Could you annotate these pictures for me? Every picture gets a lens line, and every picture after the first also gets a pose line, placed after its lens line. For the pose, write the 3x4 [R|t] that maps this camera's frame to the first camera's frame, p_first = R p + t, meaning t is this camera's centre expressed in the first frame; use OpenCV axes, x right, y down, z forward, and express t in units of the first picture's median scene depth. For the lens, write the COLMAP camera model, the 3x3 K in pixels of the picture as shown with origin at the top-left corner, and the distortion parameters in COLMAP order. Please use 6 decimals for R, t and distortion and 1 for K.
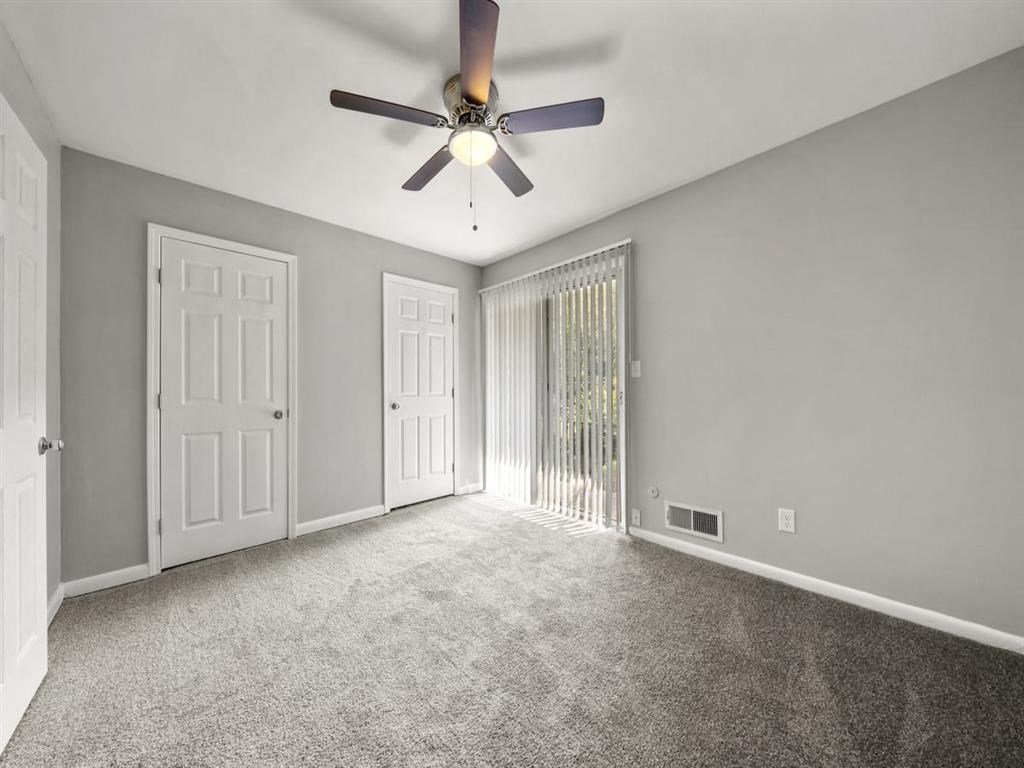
lens RADIAL K [[345.9, 0, 511.5], [0, 345.9, 391.7], [0, 0, 1]] dist [0.000754, 0.000031]
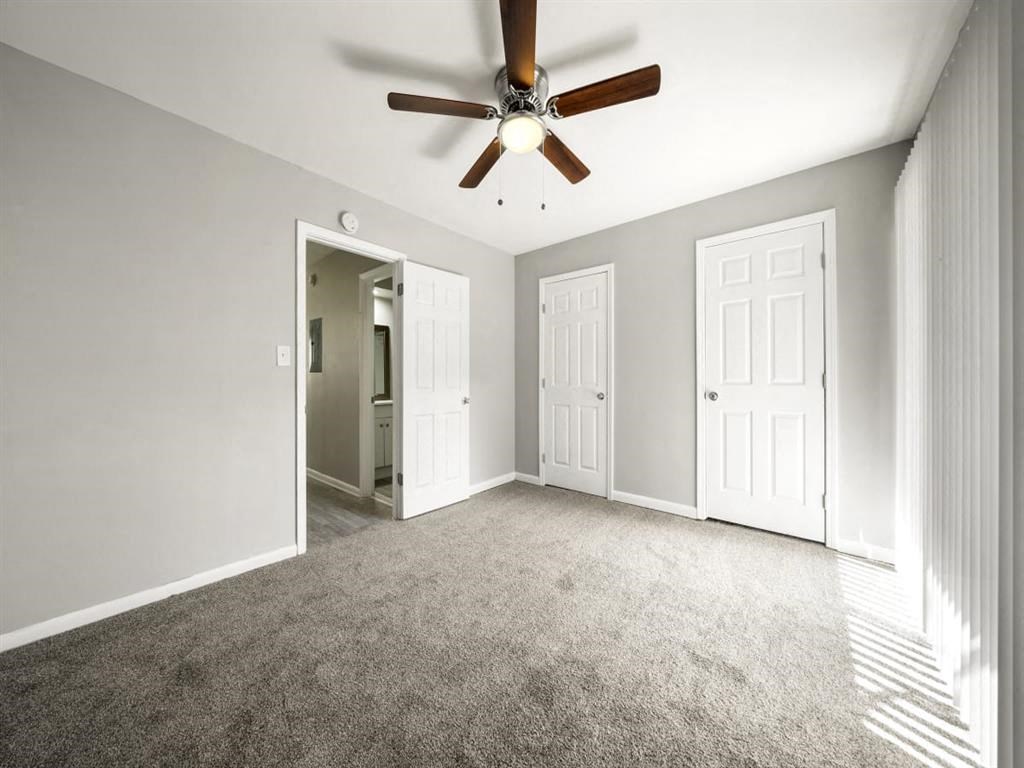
lens RADIAL K [[355.4, 0, 511.4], [0, 355.4, 376.7], [0, 0, 1]] dist [-0.001298, -0.000150]
pose [[0.128830, -0.000242, -0.991667, 0.513752], [-0.001591, 0.999999, -0.000451, -0.001962], [0.991665, 0.001636, 0.128830, 0.476545]]
